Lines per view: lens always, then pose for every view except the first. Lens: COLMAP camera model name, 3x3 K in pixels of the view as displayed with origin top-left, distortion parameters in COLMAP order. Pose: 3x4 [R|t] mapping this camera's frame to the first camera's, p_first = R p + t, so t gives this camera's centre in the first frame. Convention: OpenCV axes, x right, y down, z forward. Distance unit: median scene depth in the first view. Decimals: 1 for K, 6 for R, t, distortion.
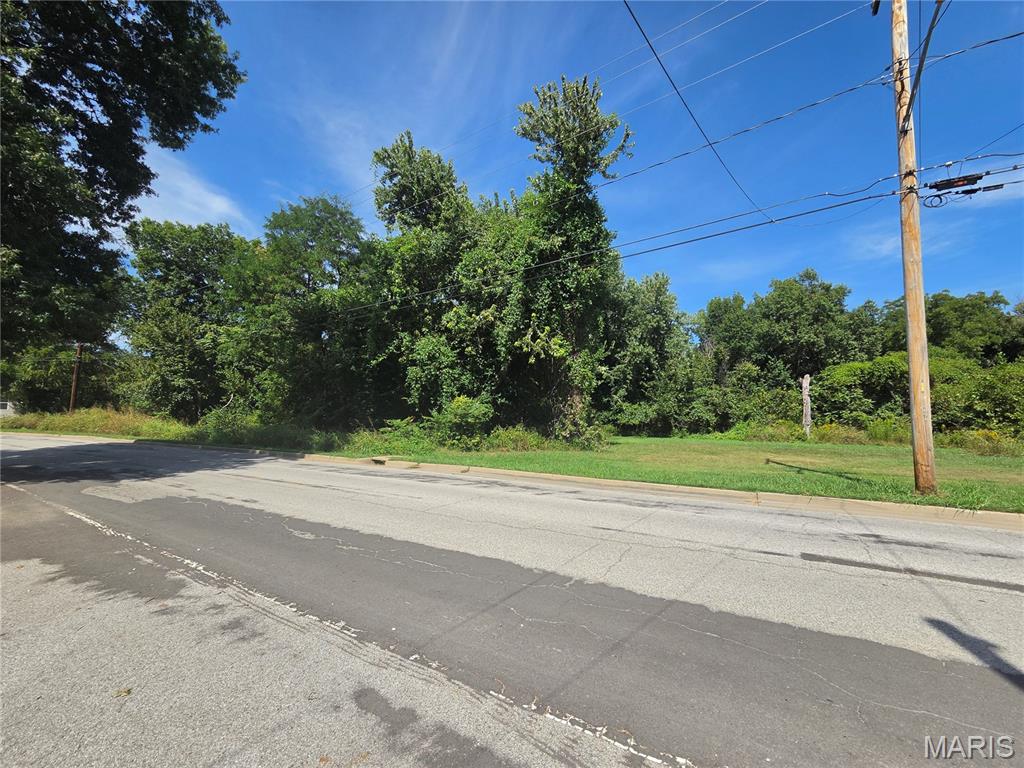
lens RADIAL K [[416.5, 0, 512.0], [0, 416.5, 384.0], [0, 0, 1]] dist [-0.003401, -0.000084]
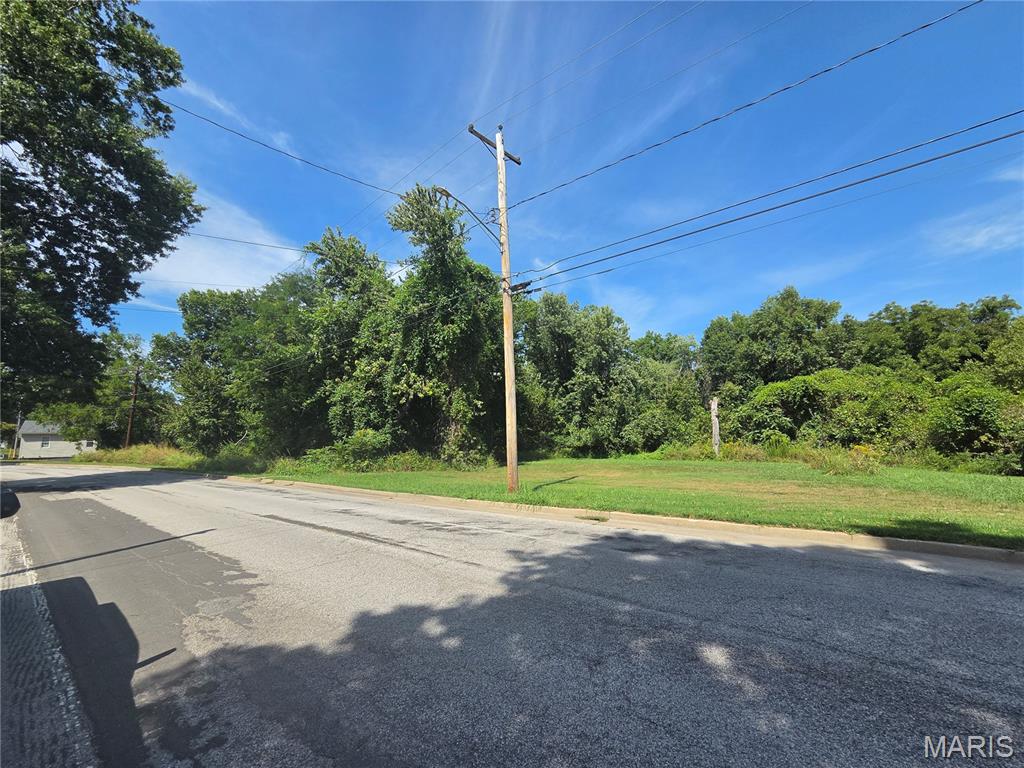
lens RADIAL K [[416.8, 0, 514.2], [0, 416.8, 388.4], [0, 0, 1]] dist [0.002313, 0.000041]
pose [[0.990070, -0.042569, -0.133974, 0.324907], [0.036108, 0.998081, -0.050297, -0.009013], [0.135858, 0.044960, 0.989708, -0.133903]]
